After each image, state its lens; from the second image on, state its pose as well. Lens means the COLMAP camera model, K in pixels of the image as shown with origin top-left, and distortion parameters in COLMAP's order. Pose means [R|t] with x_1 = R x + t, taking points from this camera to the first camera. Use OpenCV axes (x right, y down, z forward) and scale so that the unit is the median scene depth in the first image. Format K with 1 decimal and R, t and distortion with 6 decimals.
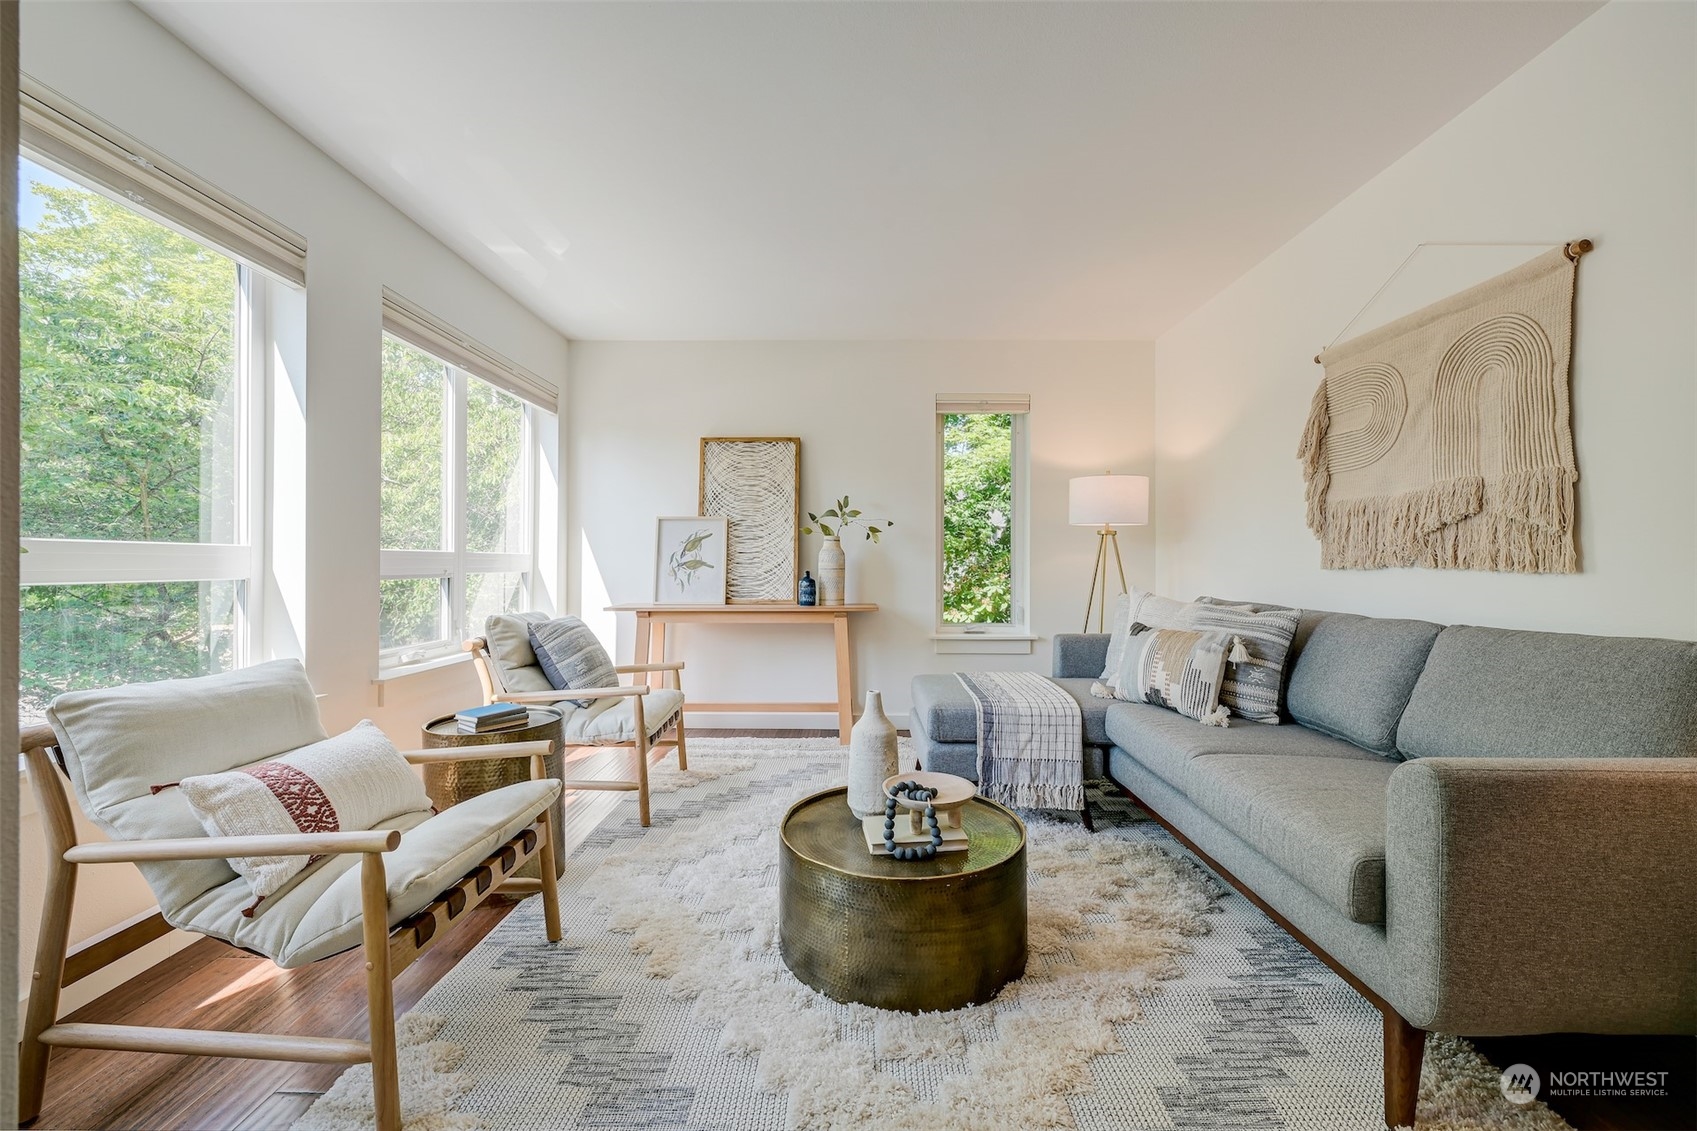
lens RADIAL K [[709.3, 0, 859.9], [0, 709.3, 563.9], [0, 0, 1]] dist [-0.000219, -0.000103]
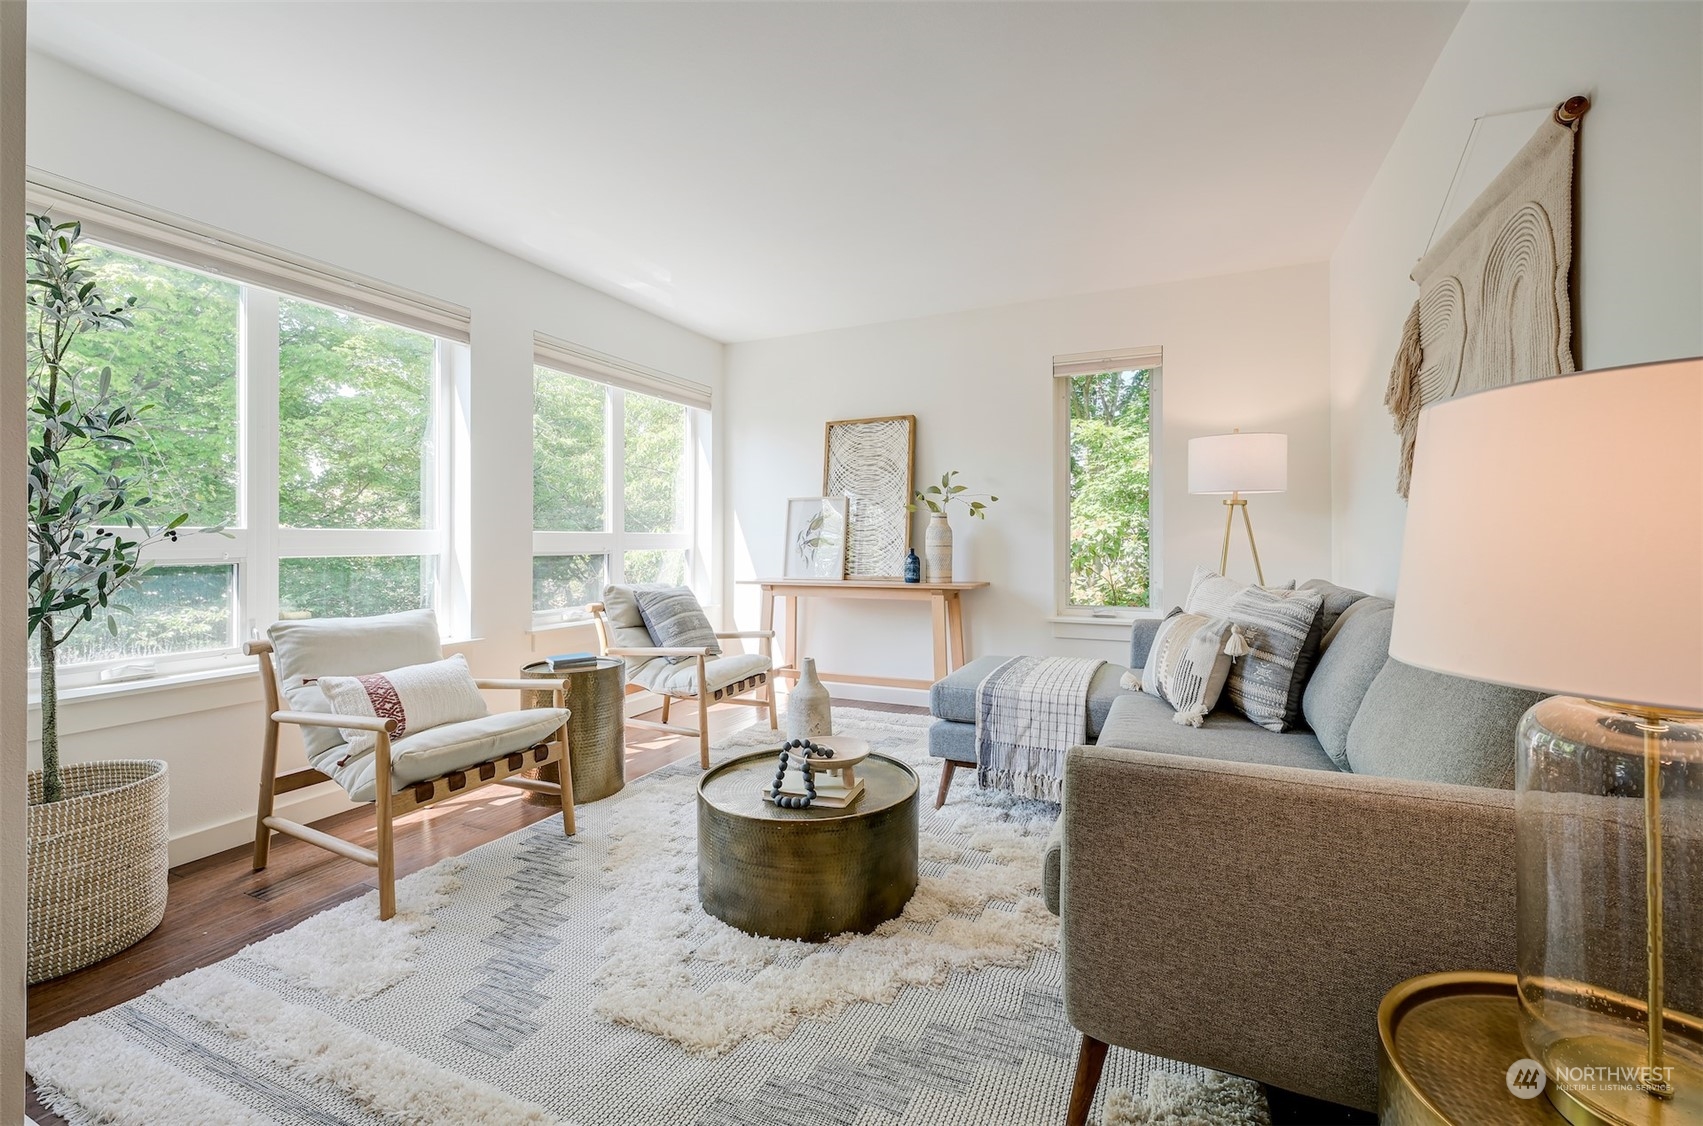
lens RADIAL K [[751.6, 0, 816.6], [0, 751.6, 539.9], [0, 0, 1]] dist [0.000075, -0.001190]
pose [[0.901218, -0.005353, -0.433333, 0.420358], [0.004878, 0.999986, -0.002208, -0.000112], [0.433339, -0.000124, 0.901231, -0.027847]]
